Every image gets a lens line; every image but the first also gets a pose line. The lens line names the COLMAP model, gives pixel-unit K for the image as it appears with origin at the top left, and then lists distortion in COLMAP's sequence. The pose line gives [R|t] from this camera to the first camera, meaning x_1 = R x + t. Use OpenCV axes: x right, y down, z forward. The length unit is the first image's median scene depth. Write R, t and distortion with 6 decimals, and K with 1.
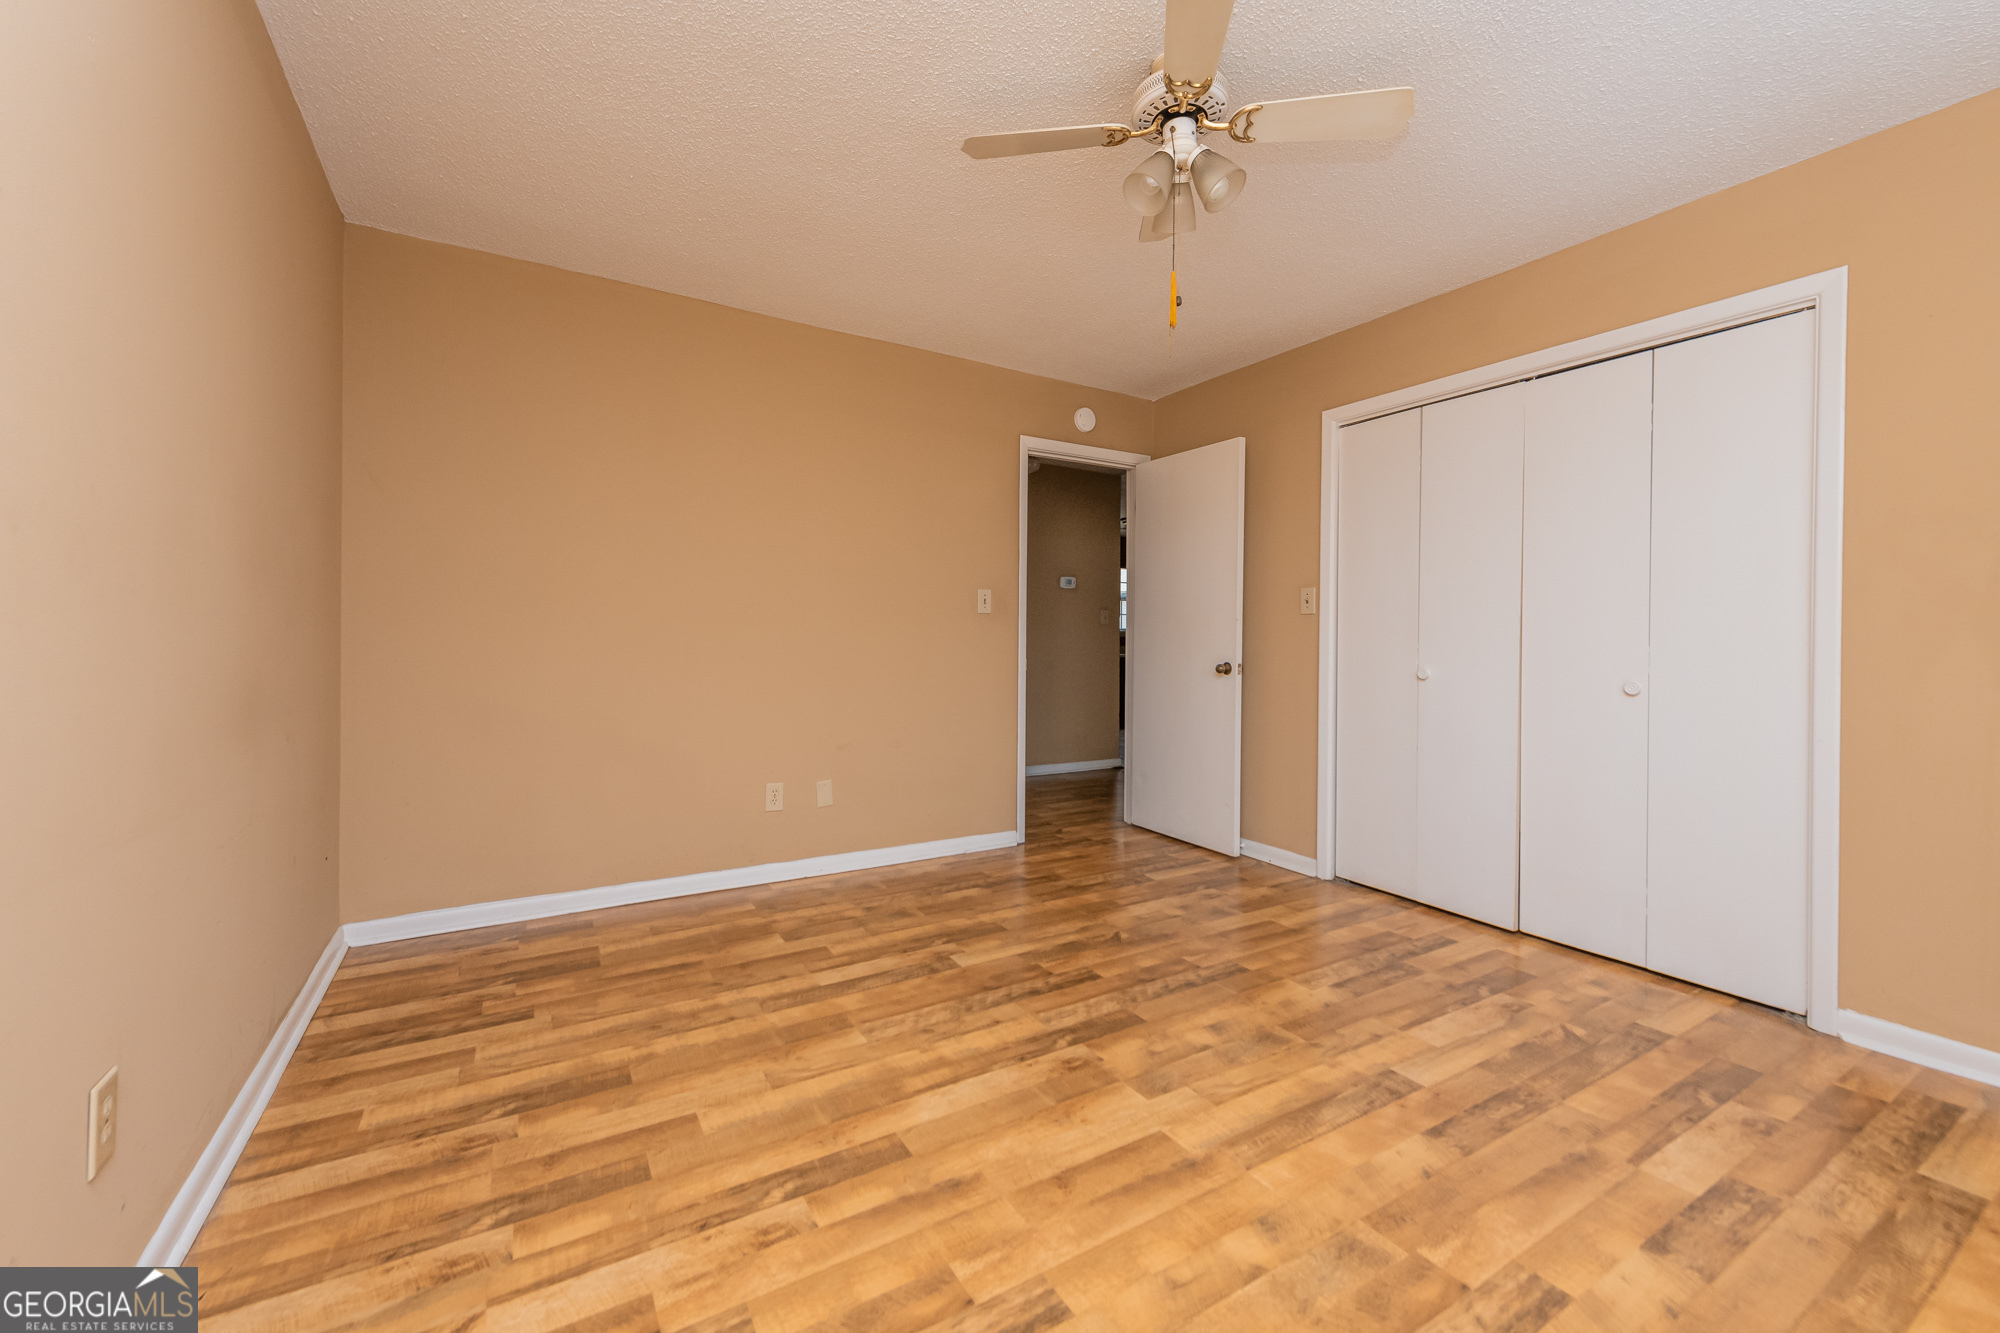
lens RADIAL K [[818.7, 0, 1048.4], [0, 818.7, 635.3], [0, 0, 1]] dist [0.064429, -0.025185]
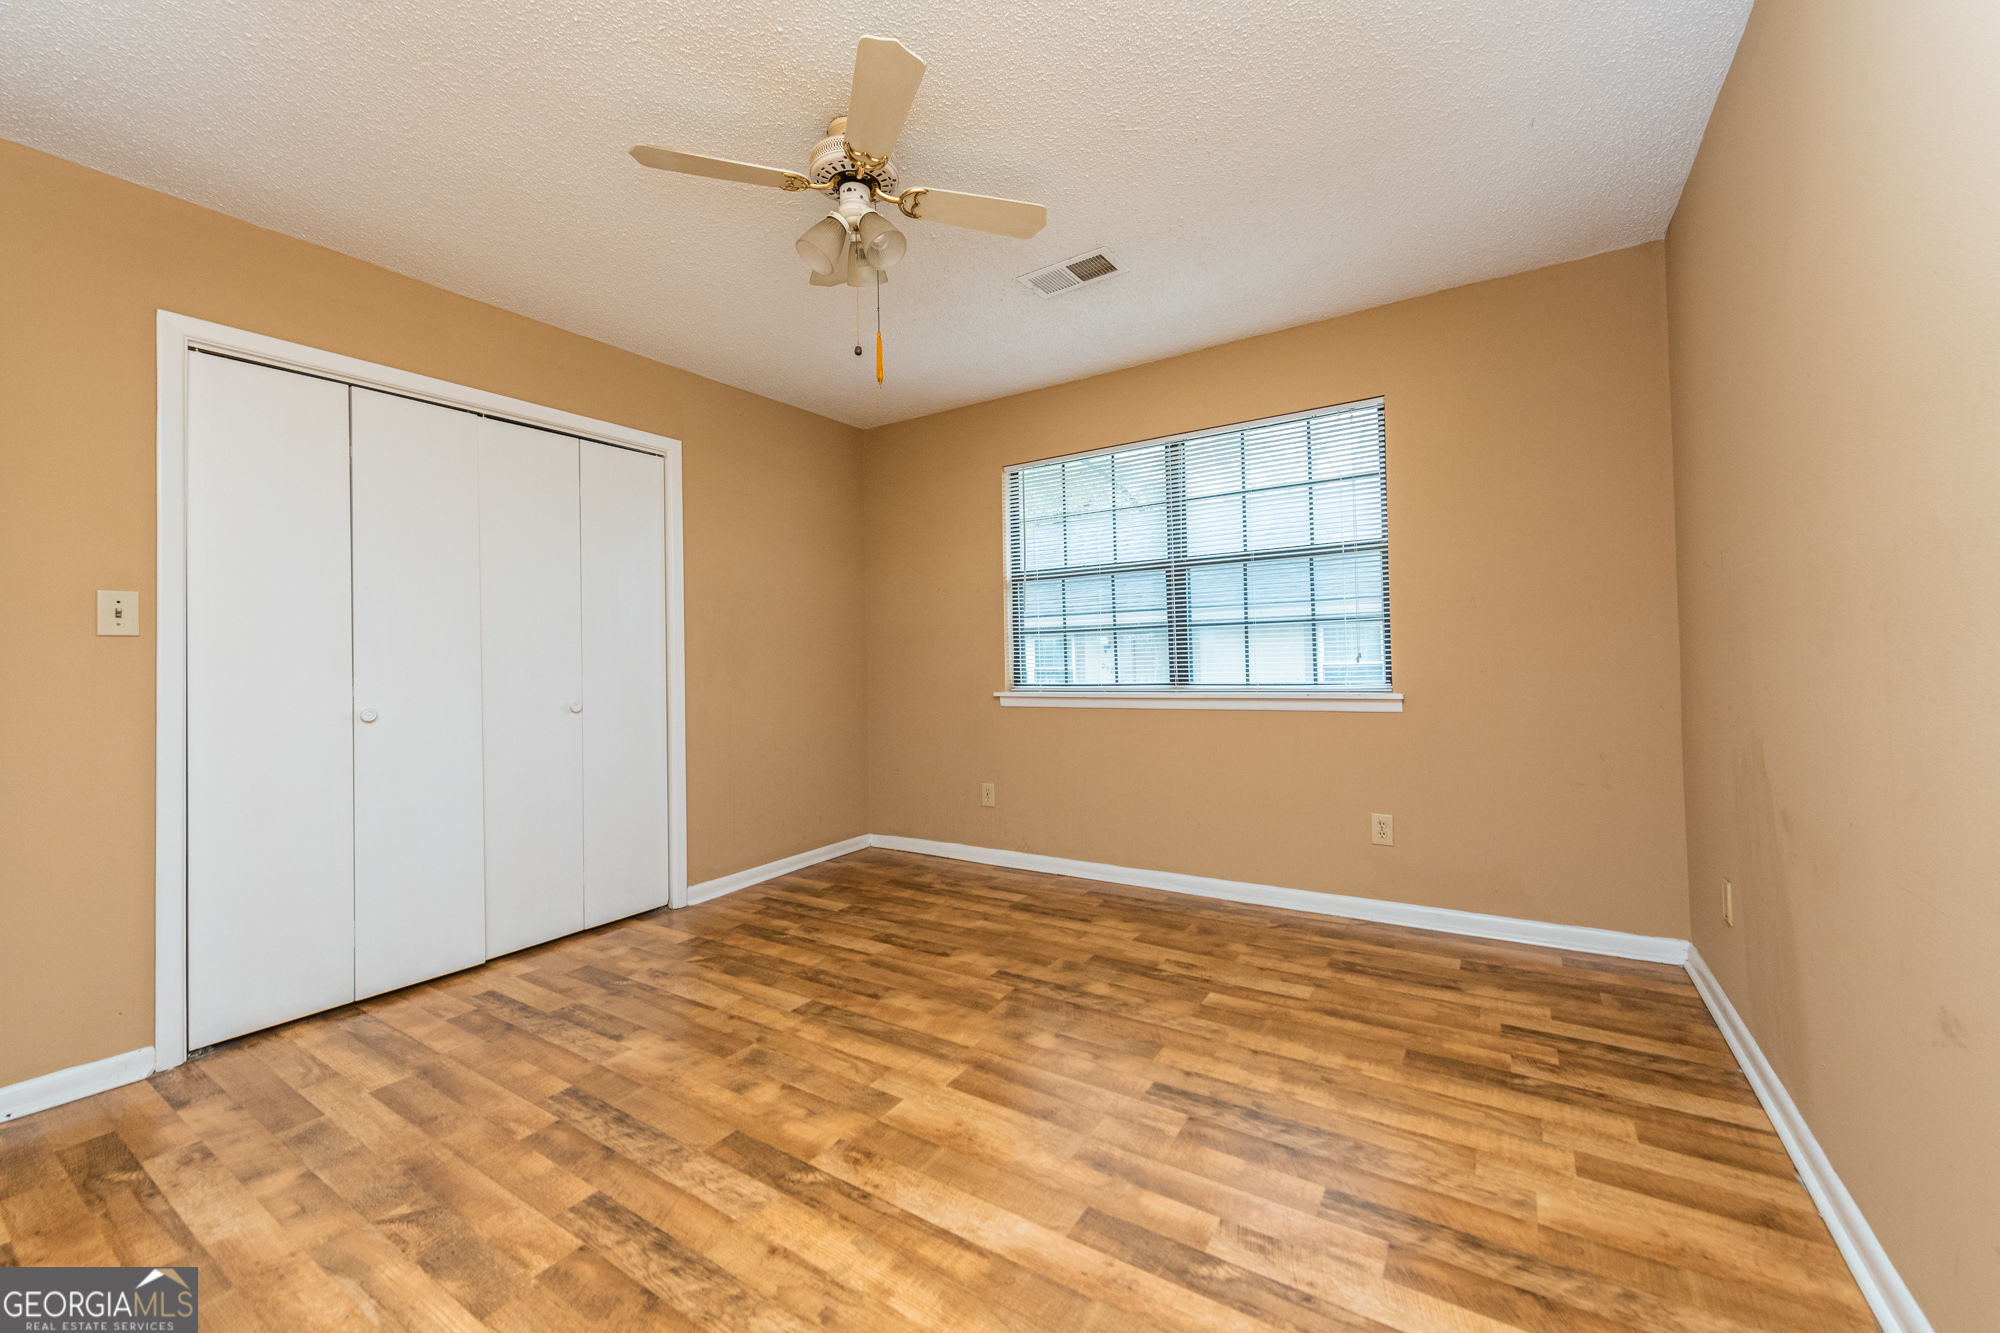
lens RADIAL K [[780.7, 0, 990.8], [0, 780.7, 646.2], [0, 0, 1]] dist [0.013849, -0.004825]
pose [[-0.405523, 0.021452, 0.913833, -0.821999], [0.014565, 0.999749, -0.017006, 0.010937], [-0.913969, 0.006414, -0.405733, 1.282638]]
